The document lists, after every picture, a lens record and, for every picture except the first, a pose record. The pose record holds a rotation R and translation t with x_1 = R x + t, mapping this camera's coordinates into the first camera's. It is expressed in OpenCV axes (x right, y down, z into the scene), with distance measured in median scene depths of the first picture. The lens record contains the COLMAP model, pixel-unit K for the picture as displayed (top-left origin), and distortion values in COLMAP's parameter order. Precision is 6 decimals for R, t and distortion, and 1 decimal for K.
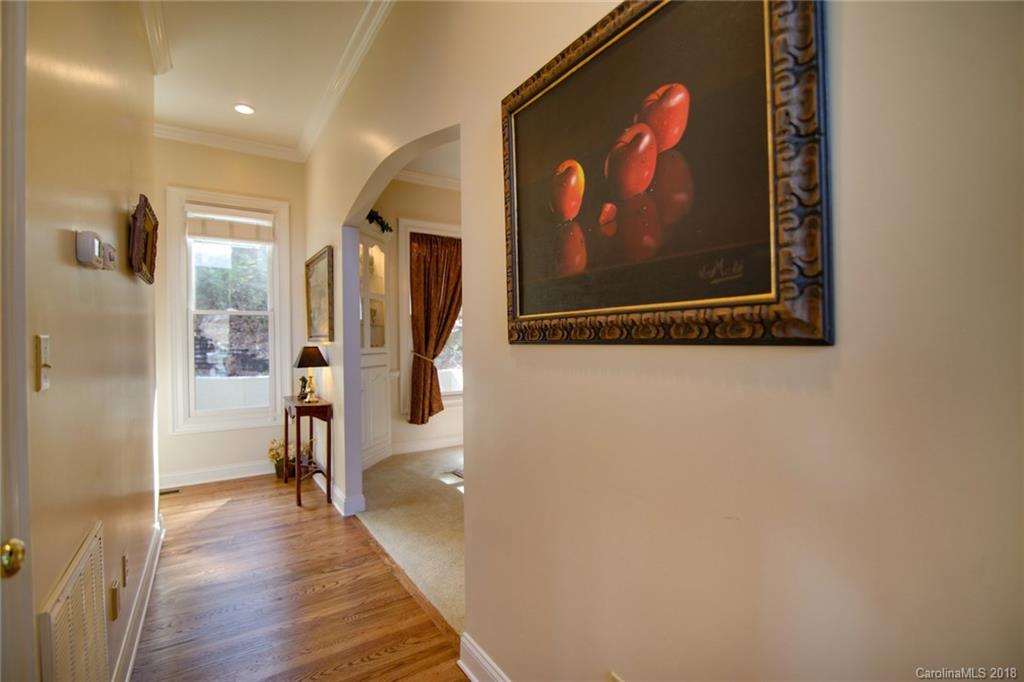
lens RADIAL K [[472.1, 0, 515.0], [0, 472.1, 343.5], [0, 0, 1]] dist [-0.022122, 0.002549]
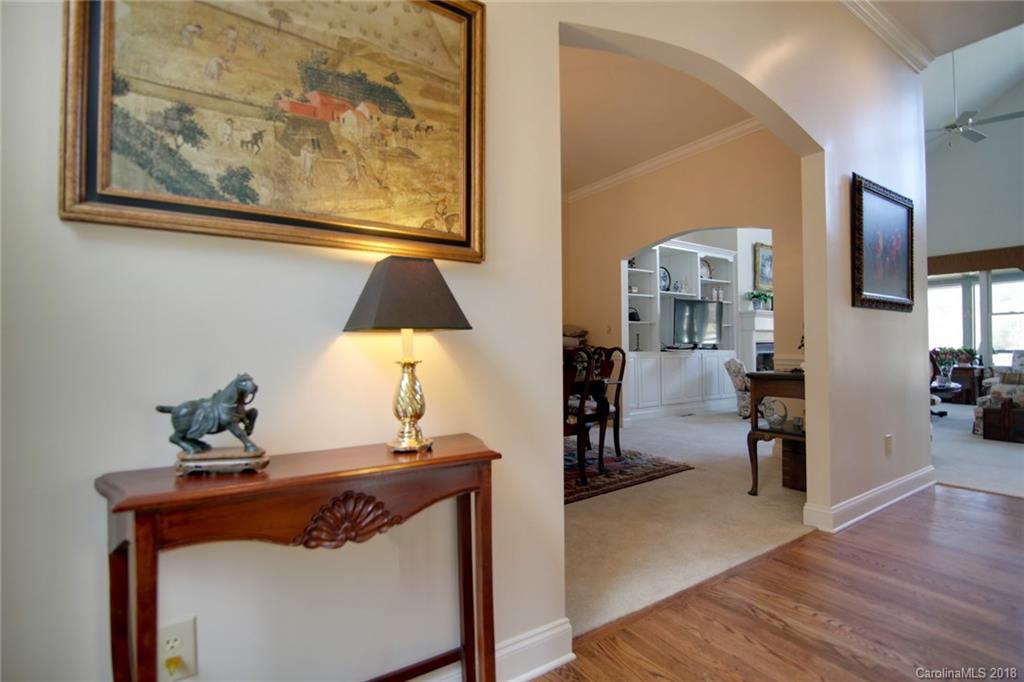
lens RADIAL K [[472.1, 0, 514.2], [0, 472.1, 344.0], [0, 0, 1]] dist [-0.022122, 0.002549]
pose [[-0.010967, 0.015661, 0.999817, -1.070530], [-0.003039, 0.999872, -0.015695, 0.093253], [-0.999935, -0.003211, -0.010918, 1.384534]]
